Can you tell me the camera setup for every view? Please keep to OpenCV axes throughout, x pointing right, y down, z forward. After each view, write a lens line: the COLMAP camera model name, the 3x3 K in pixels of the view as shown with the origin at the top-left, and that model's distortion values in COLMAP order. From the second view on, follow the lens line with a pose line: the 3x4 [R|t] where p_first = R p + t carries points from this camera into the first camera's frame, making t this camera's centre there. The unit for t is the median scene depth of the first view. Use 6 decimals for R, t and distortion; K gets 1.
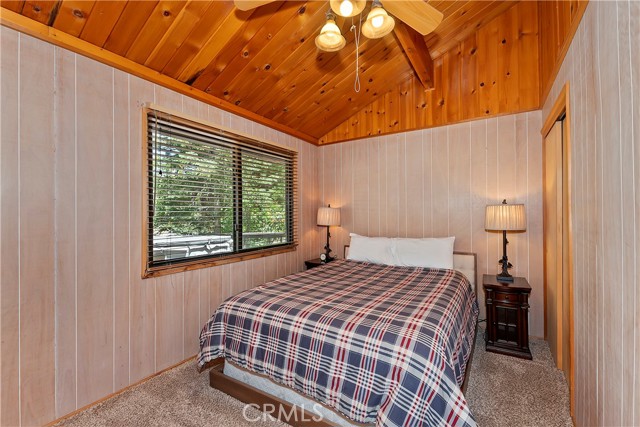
lens RADIAL K [[278.3, 0, 317.3], [0, 278.3, 212.6], [0, 0, 1]] dist [0.003014, -0.002705]
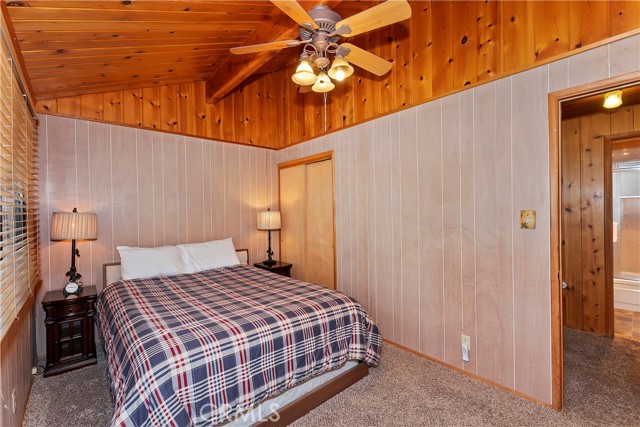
lens RADIAL K [[278.3, 0, 316.9], [0, 278.3, 214.2], [0, 0, 1]] dist [0.003014, -0.002705]
pose [[0.272864, -0.001761, 0.962051, -0.687671], [0.004831, 0.999988, 0.000461, -0.015715], [-0.962041, 0.004522, 0.272869, 0.391767]]
